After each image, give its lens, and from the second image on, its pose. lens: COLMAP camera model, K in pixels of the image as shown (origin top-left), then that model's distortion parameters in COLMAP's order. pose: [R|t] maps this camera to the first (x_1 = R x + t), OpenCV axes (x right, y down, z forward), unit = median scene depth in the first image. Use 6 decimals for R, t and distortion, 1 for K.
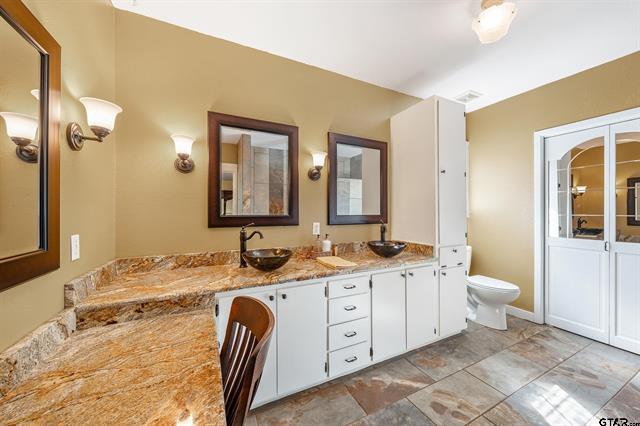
lens RADIAL K [[235.0, 0, 322.5], [0, 235.0, 212.1], [0, 0, 1]] dist [0.001306, 0.000901]
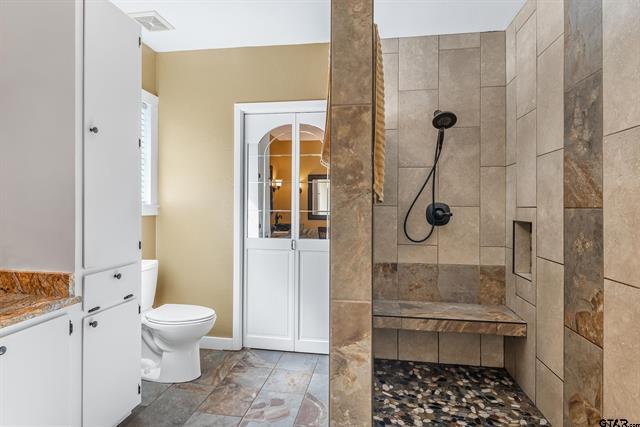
lens RADIAL K [[348.9, 0, 320.1], [0, 348.9, 210.1], [0, 0, 1]] dist [0.000282, 0.000036]
pose [[0.585532, -0.005283, 0.810632, 0.157382], [-0.003864, 0.999949, 0.009308, -0.000561], [-0.810640, -0.008583, 0.585481, 0.115972]]
